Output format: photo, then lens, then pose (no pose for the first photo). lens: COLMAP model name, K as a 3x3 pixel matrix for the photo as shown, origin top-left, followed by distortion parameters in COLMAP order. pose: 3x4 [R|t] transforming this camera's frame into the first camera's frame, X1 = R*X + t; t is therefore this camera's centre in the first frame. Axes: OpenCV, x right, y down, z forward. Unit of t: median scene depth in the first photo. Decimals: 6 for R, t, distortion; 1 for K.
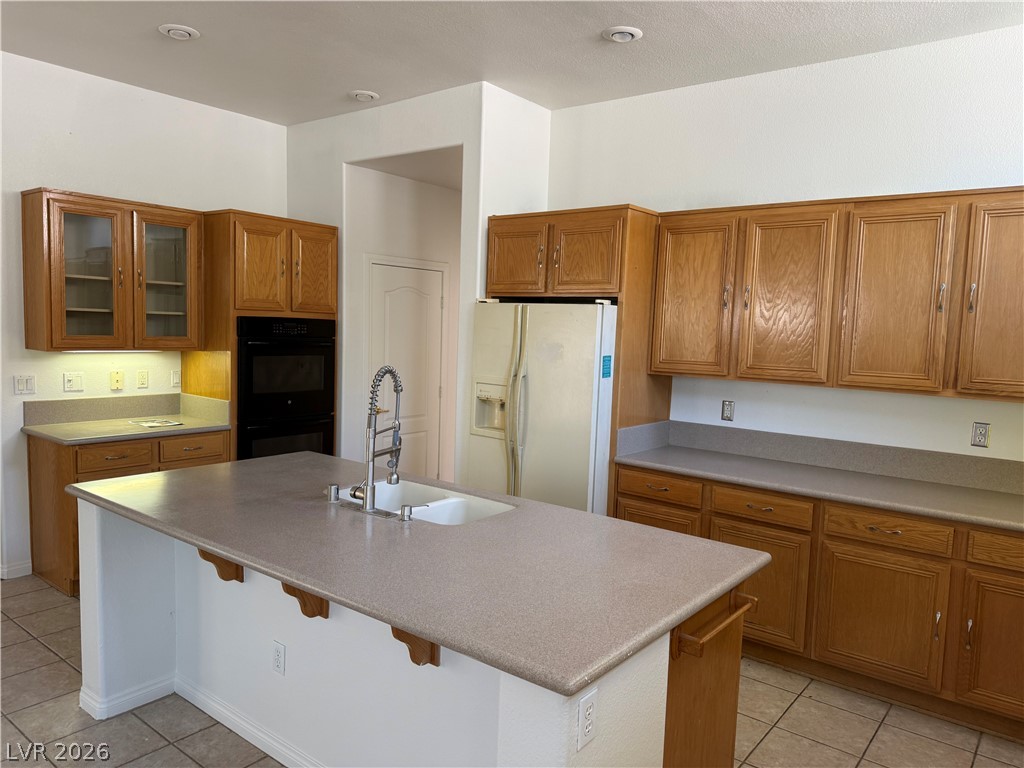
lens RADIAL K [[720.8, 0, 531.3], [0, 720.8, 387.3], [0, 0, 1]] dist [0.048456, -0.068801]
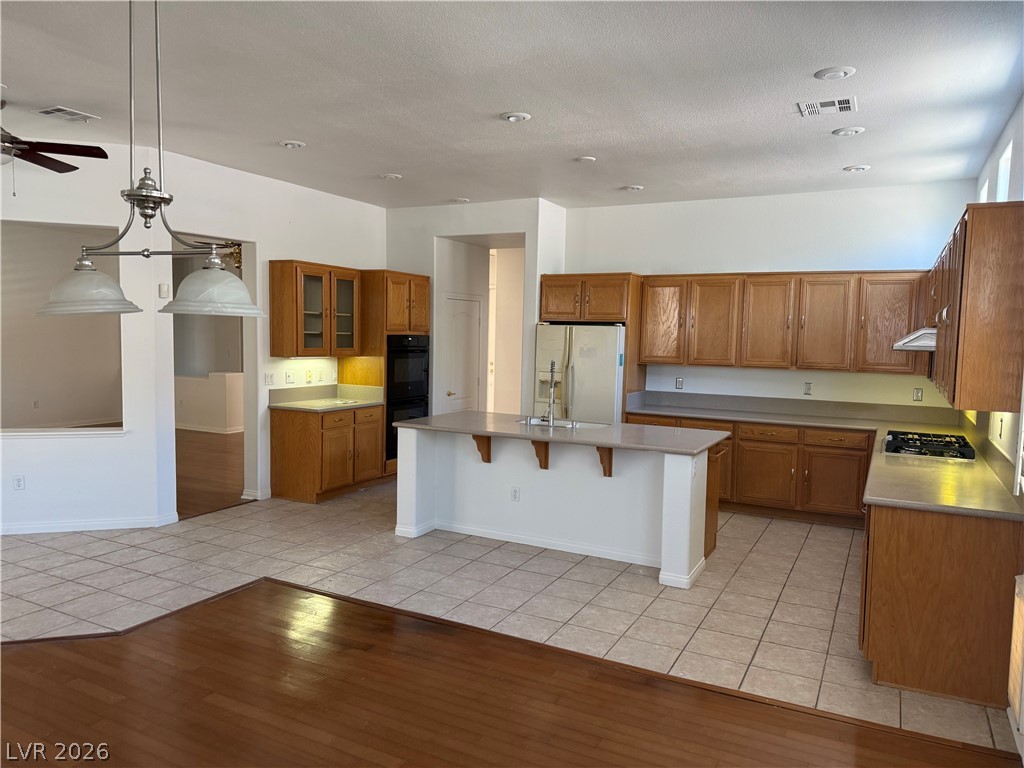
lens RADIAL K [[720.8, 0, 519.1], [0, 720.8, 388.0], [0, 0, 1]] dist [0.048456, -0.068801]
pose [[0.984442, -0.027145, 0.173598, -0.447179], [0.028052, 0.999603, -0.002776, 0.038392], [-0.173454, 0.007602, 0.984813, -0.723428]]
